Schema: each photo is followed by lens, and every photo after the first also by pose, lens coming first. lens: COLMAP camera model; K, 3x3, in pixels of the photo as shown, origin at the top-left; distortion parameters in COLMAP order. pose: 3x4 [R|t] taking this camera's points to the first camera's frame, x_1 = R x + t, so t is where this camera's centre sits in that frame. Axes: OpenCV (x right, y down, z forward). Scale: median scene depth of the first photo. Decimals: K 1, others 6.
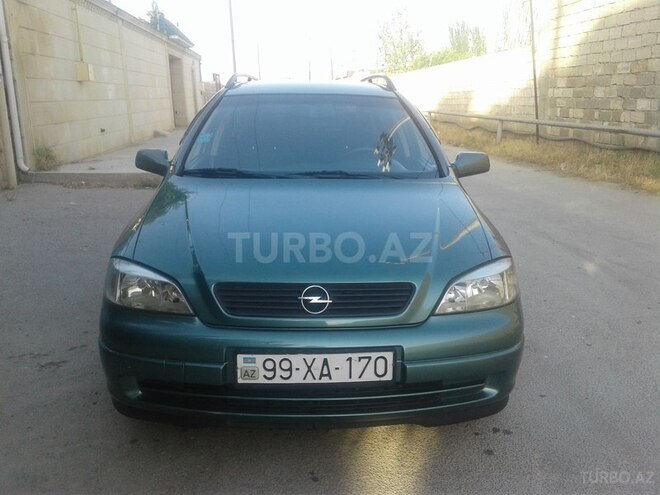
lens RADIAL K [[621.7, 0, 333.2], [0, 621.7, 244.3], [0, 0, 1]] dist [0.031826, 0.000000]
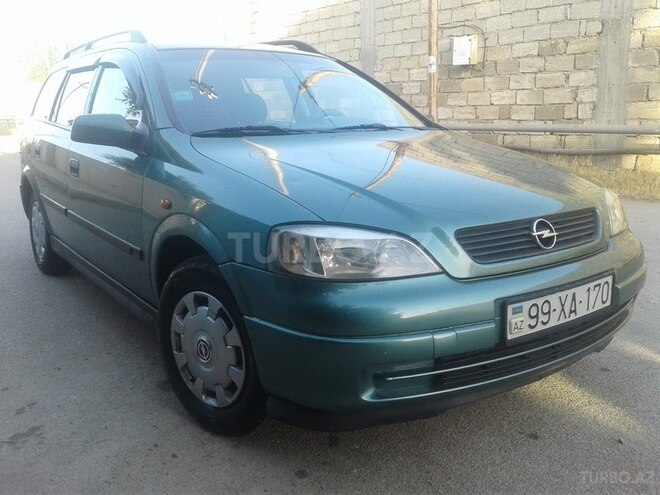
lens RADIAL K [[621.7, 0, 347.4], [0, 621.7, 246.3], [0, 0, 1]] dist [0.031826, 0.000000]
pose [[0.834914, -0.136884, 0.533087, -0.767738], [0.148180, 0.988720, 0.021802, 0.045058], [-0.530058, 0.060790, 0.845779, 0.388194]]
